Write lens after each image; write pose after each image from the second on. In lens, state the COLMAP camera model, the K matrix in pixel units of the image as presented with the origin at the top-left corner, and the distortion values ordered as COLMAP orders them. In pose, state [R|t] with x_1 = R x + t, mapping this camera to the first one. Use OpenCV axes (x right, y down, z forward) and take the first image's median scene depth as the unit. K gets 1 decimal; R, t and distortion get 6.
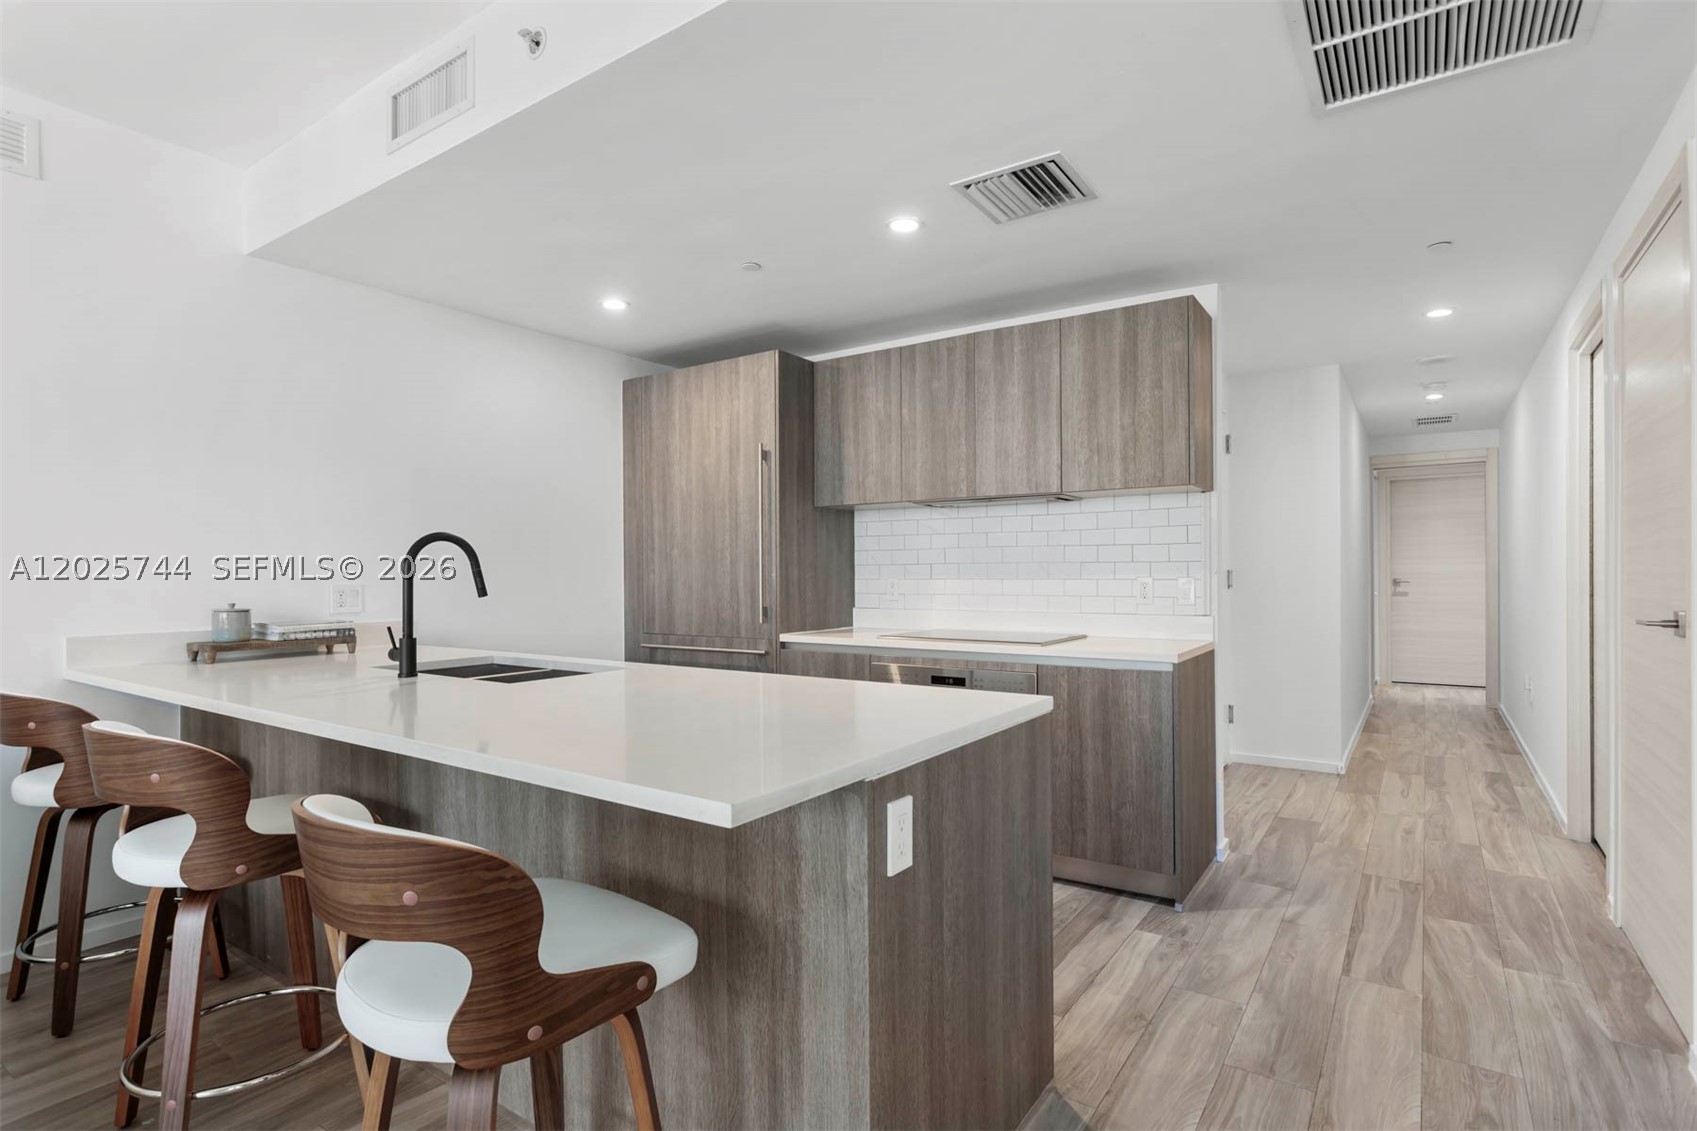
lens RADIAL K [[856.0, 0, 846.2], [0, 856.0, 570.8], [0, 0, 1]] dist [-0.004607, 0.005757]
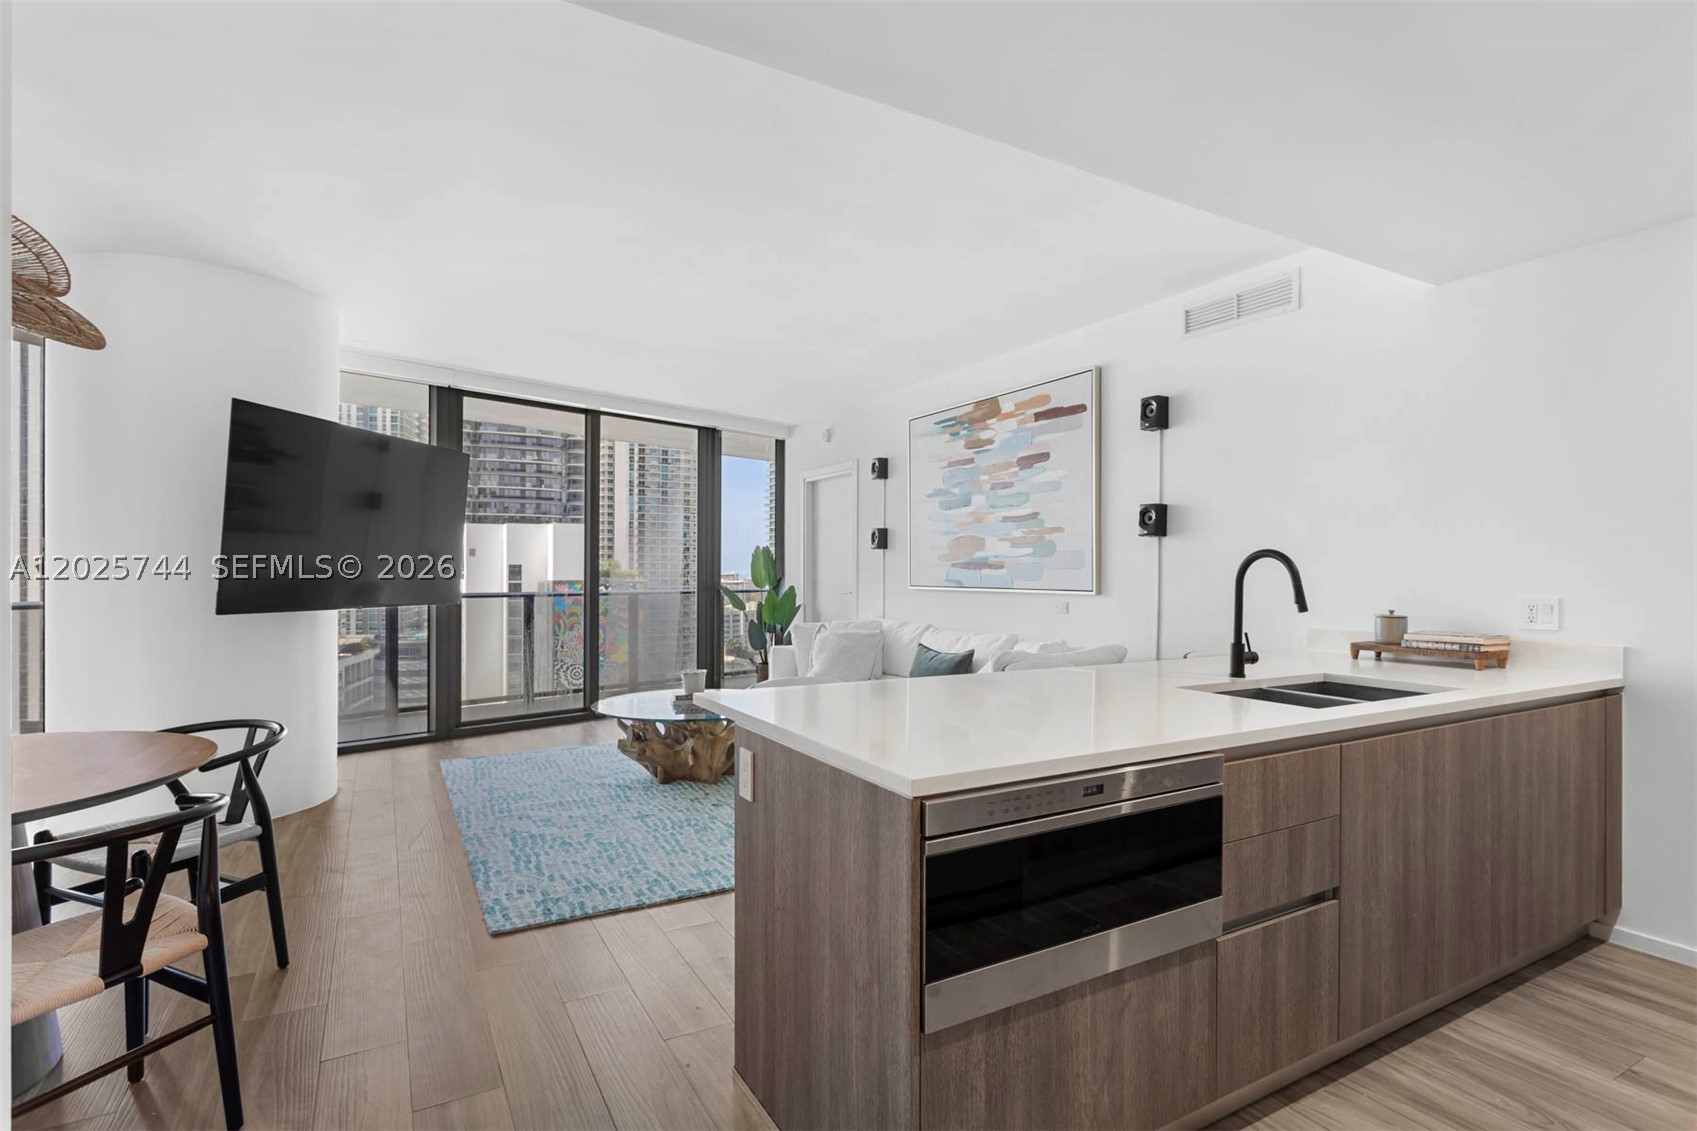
lens RADIAL K [[856.0, 0, 846.2], [0, 856.0, 570.8], [0, 0, 1]] dist [-0.004607, 0.005757]
pose [[-0.447859, 0.004209, -0.894094, 0.600692], [0.002308, 0.999991, 0.003552, -0.018873], [0.894101, -0.000472, -0.447864, 0.848730]]
